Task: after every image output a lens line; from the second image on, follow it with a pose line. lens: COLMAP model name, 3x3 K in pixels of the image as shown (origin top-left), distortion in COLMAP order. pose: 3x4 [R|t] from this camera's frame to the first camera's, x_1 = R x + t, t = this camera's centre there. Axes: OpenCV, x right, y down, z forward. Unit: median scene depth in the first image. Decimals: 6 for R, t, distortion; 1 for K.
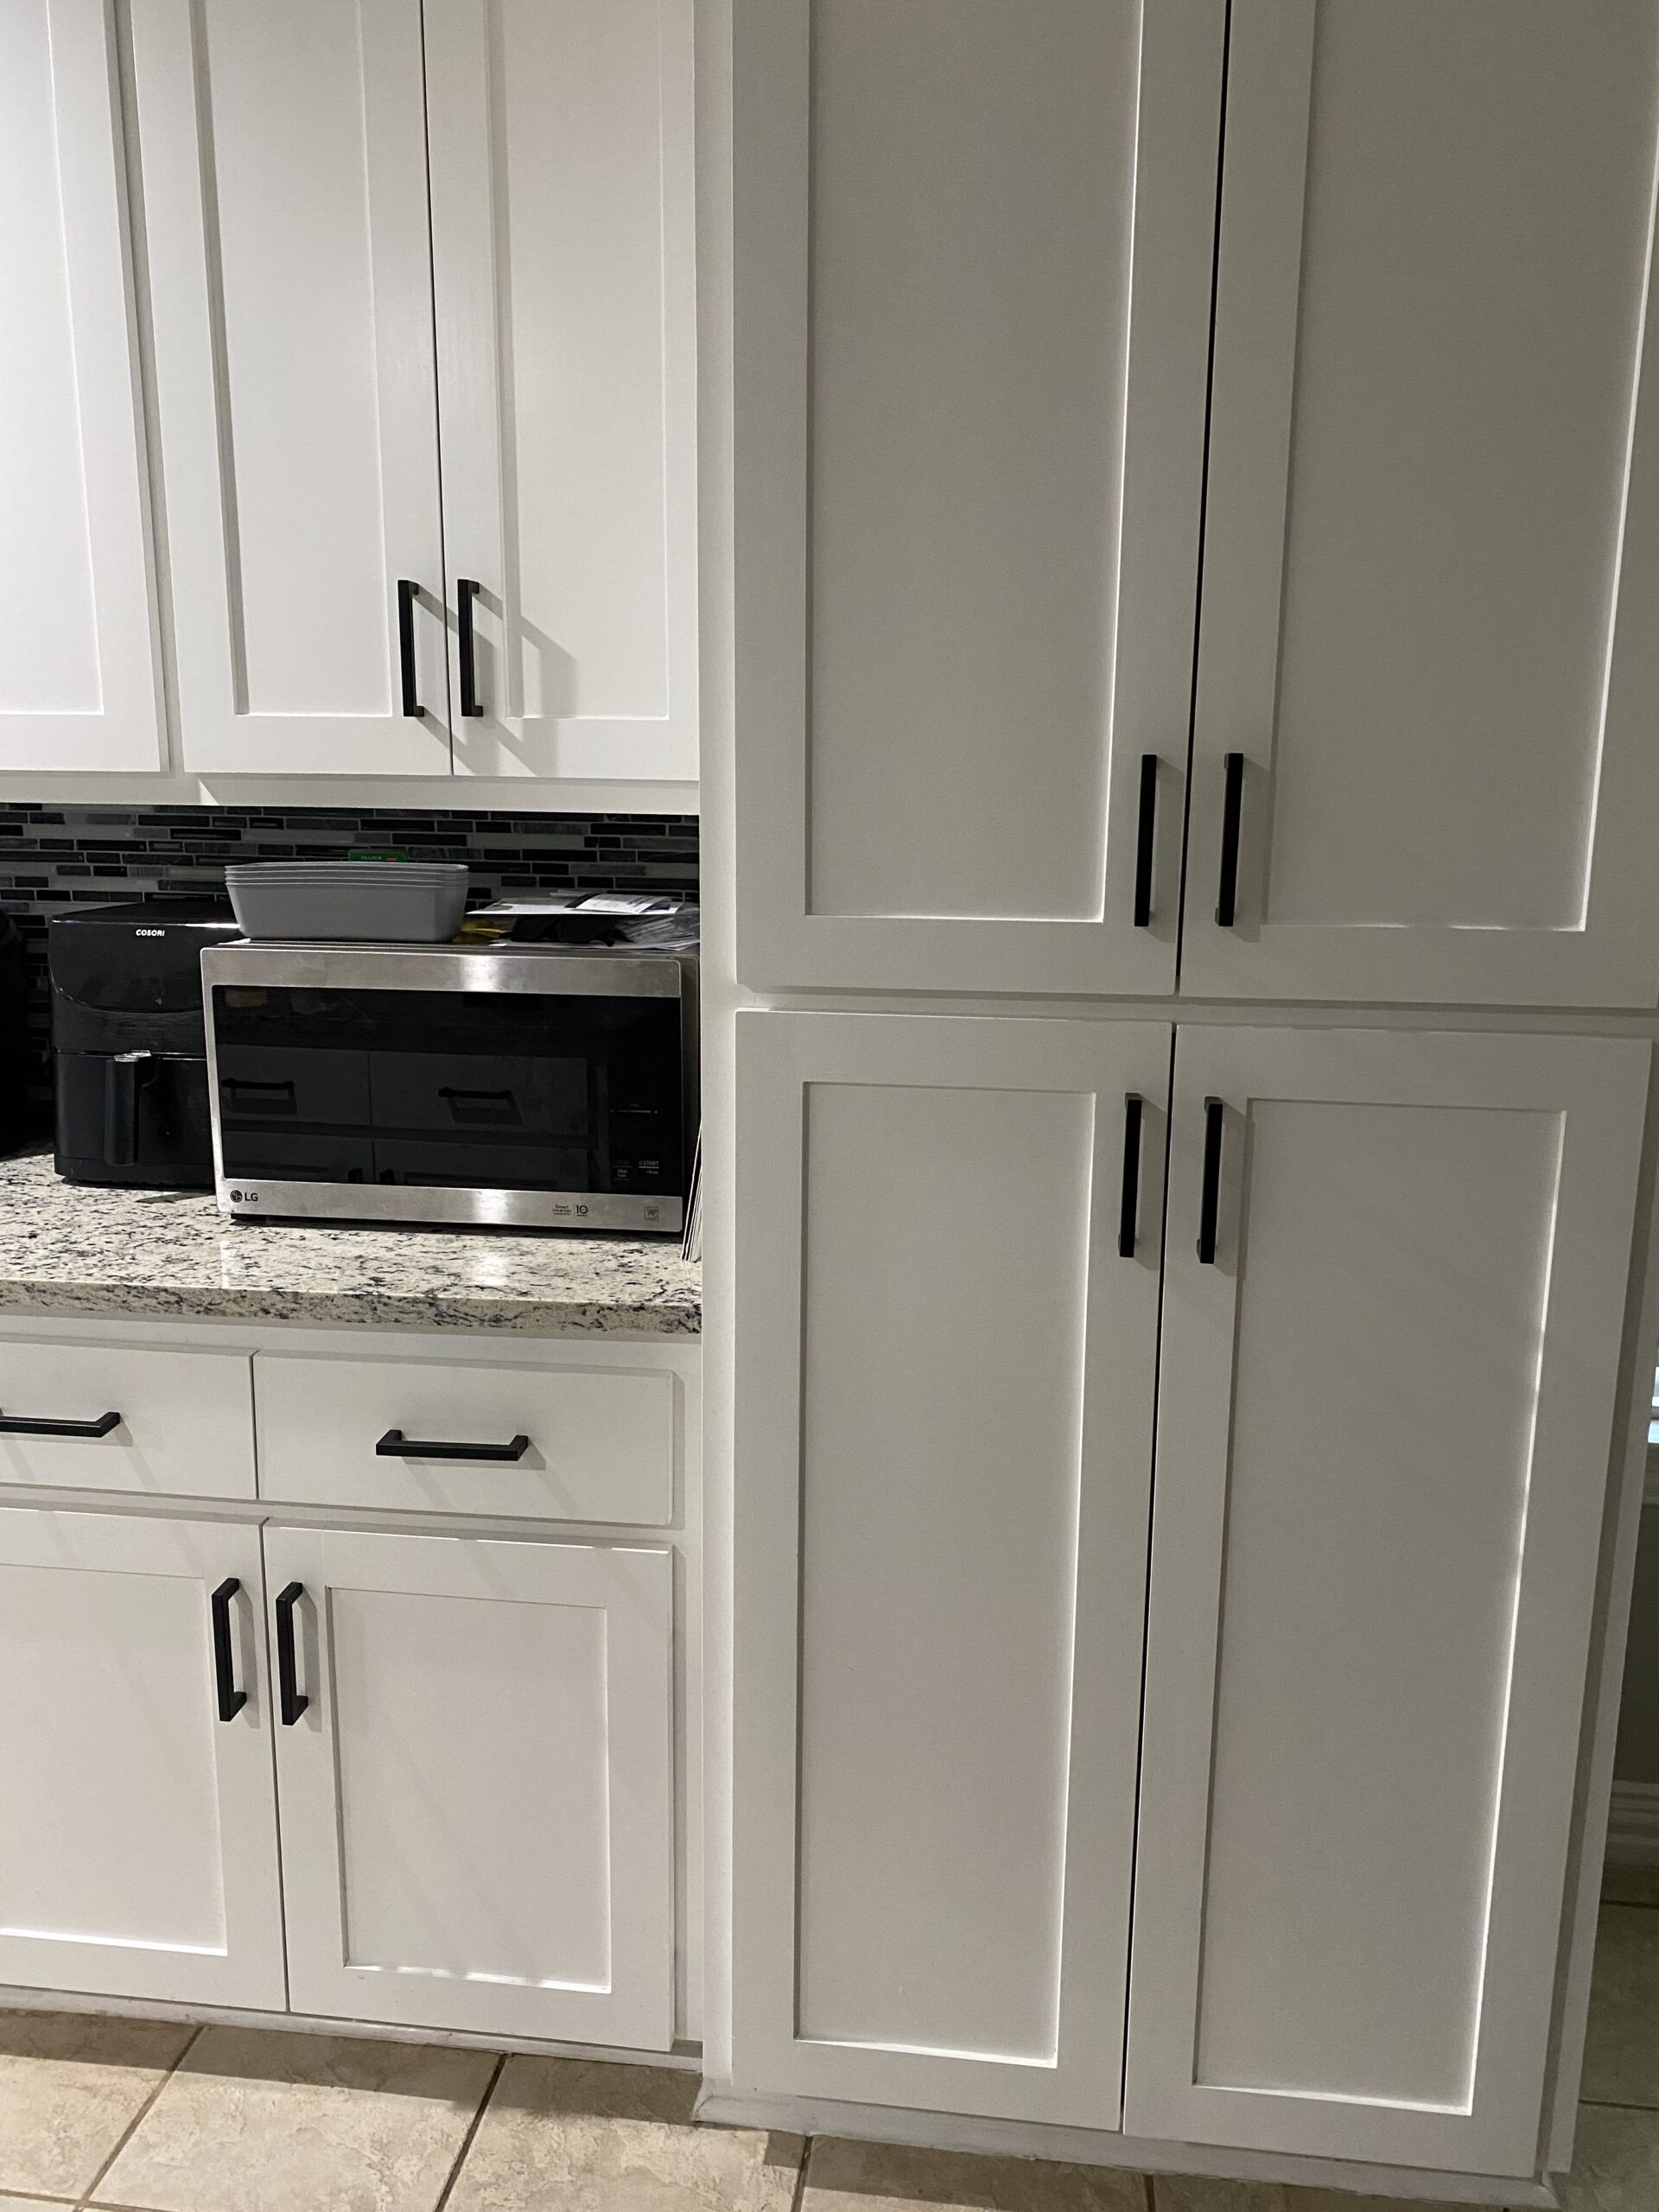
lens RADIAL K [[1679.0, 0, 829.0], [0, 1679.0, 1104.8], [0, 0, 1]] dist [-0.003918, -0.004771]
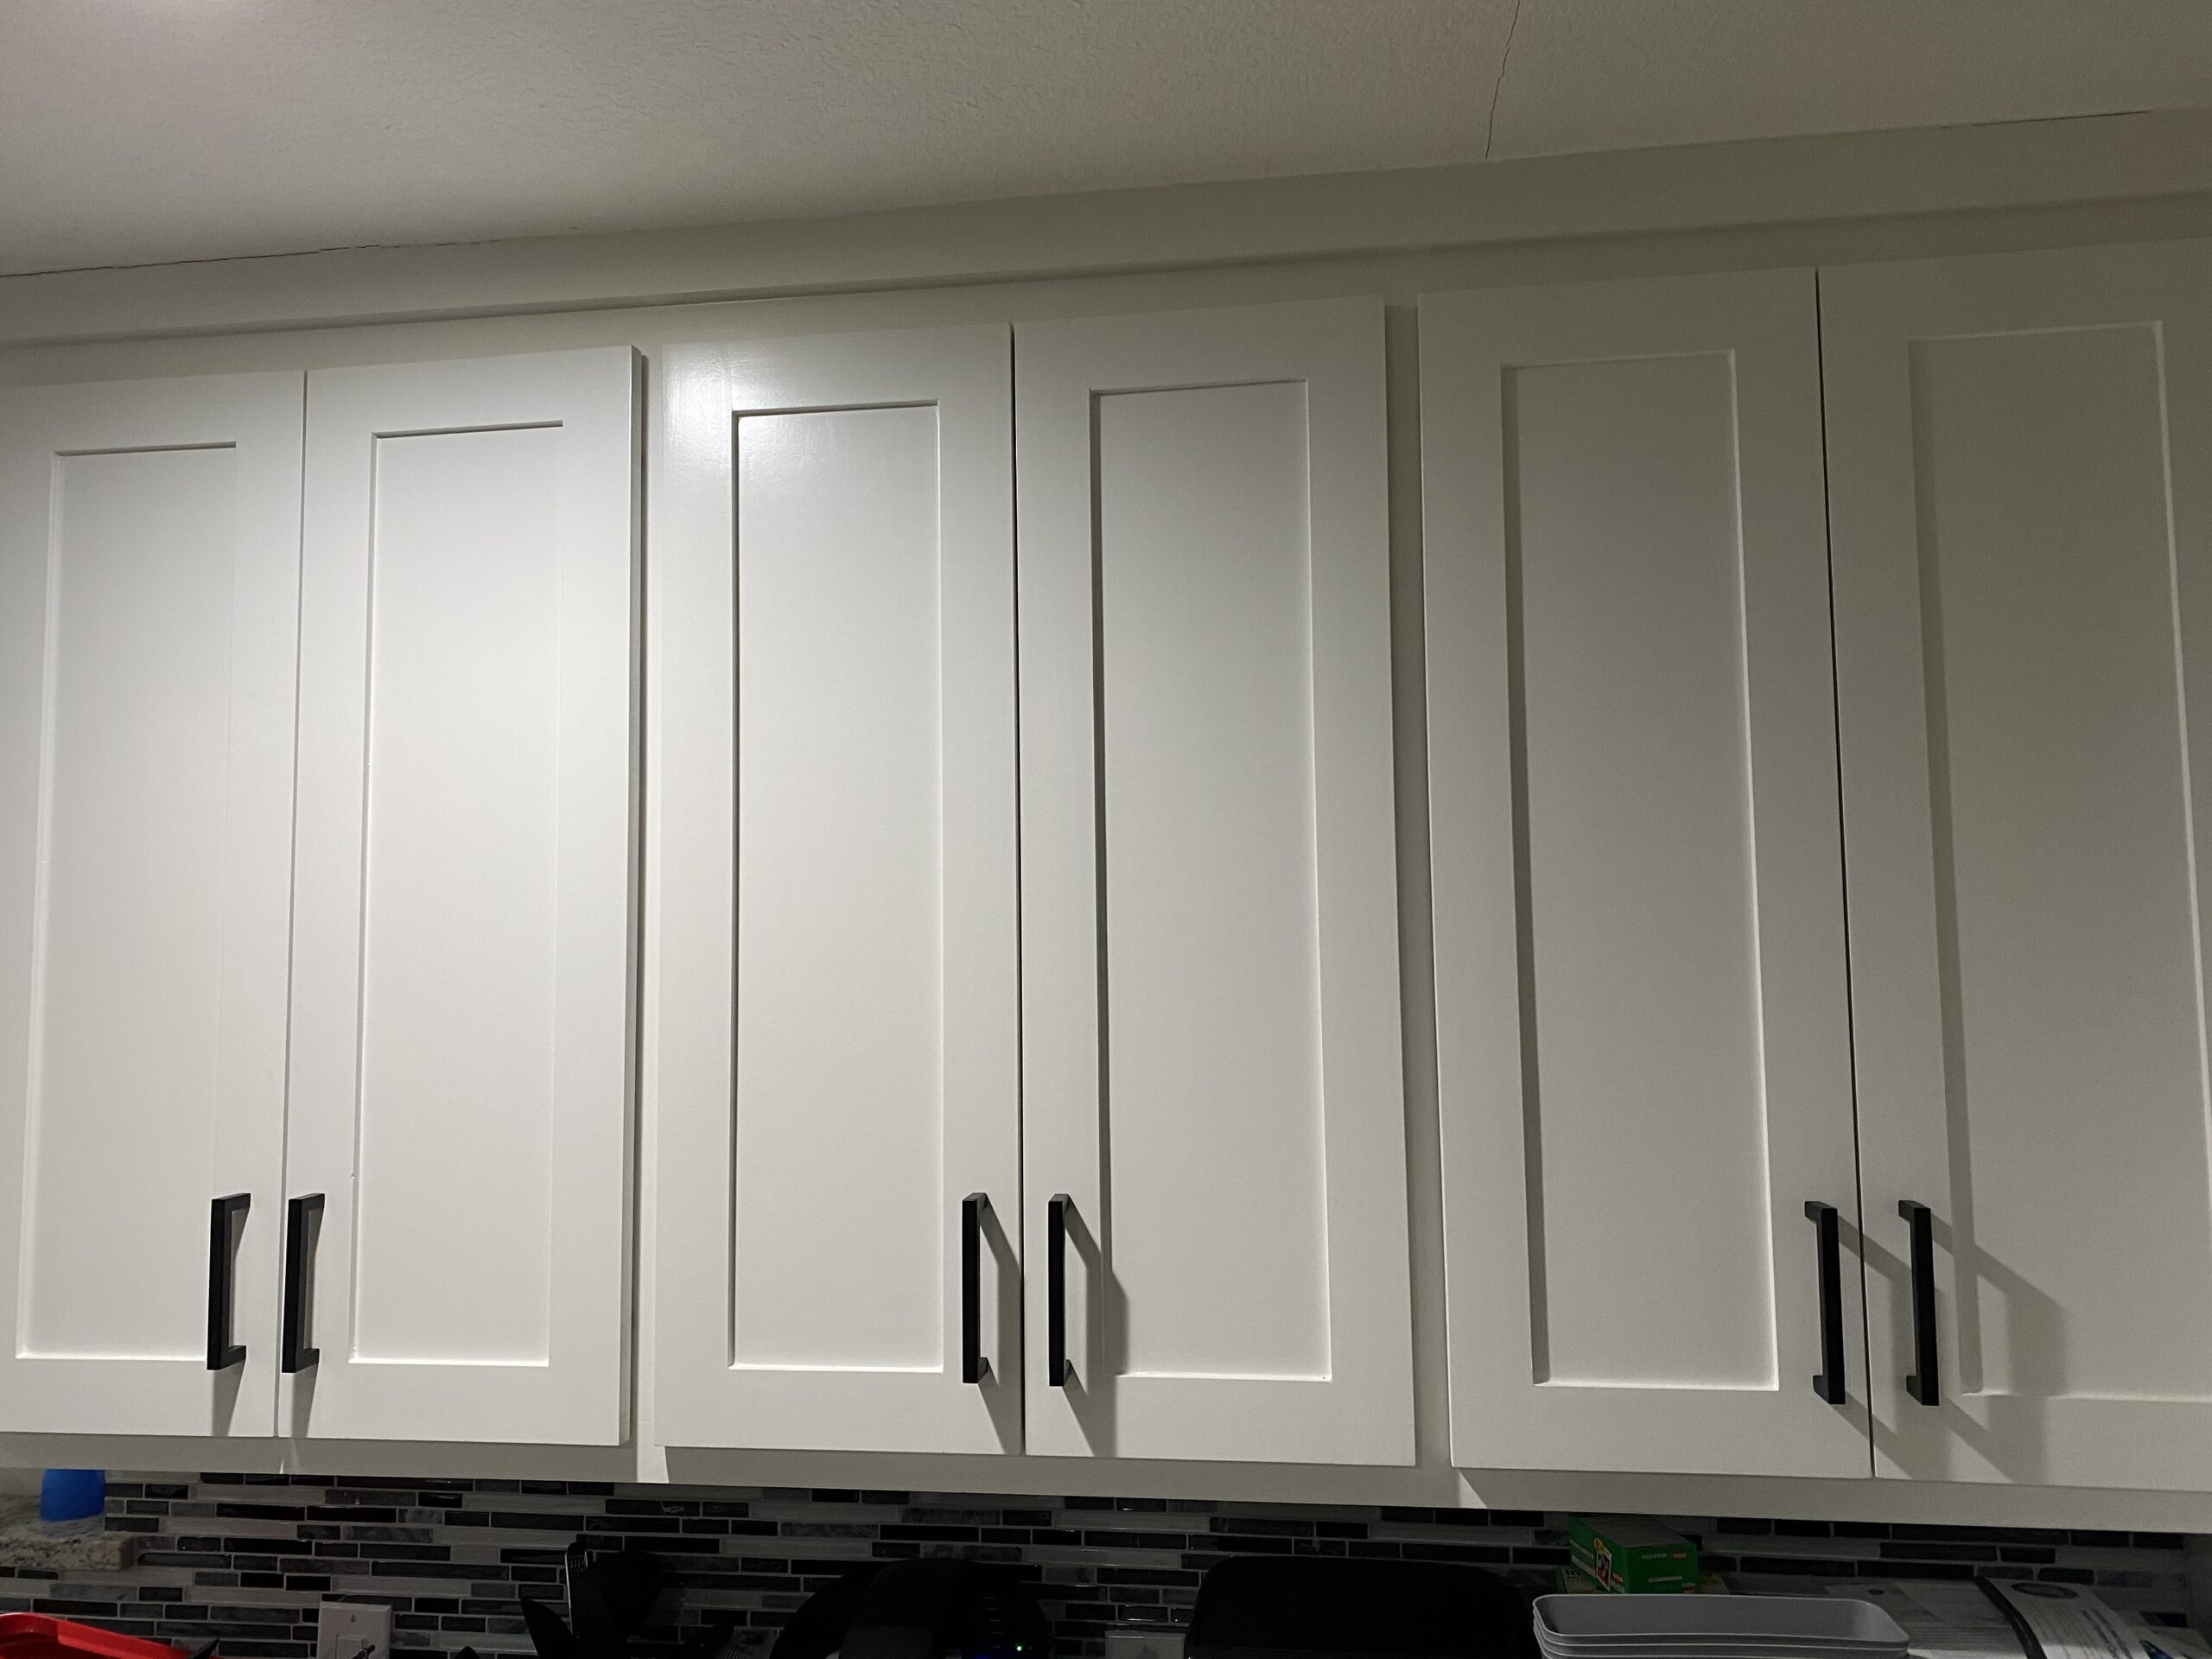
lens RADIAL K [[1679.0, 0, 1106.3], [0, 1679.0, 830.4], [0, 0, 1]] dist [-0.003918, -0.004771]
pose [[0.999293, -0.023820, -0.029091, -0.507414], [0.014612, 0.958940, -0.283233, -0.260181], [0.034643, 0.282607, 0.958610, 0.273834]]
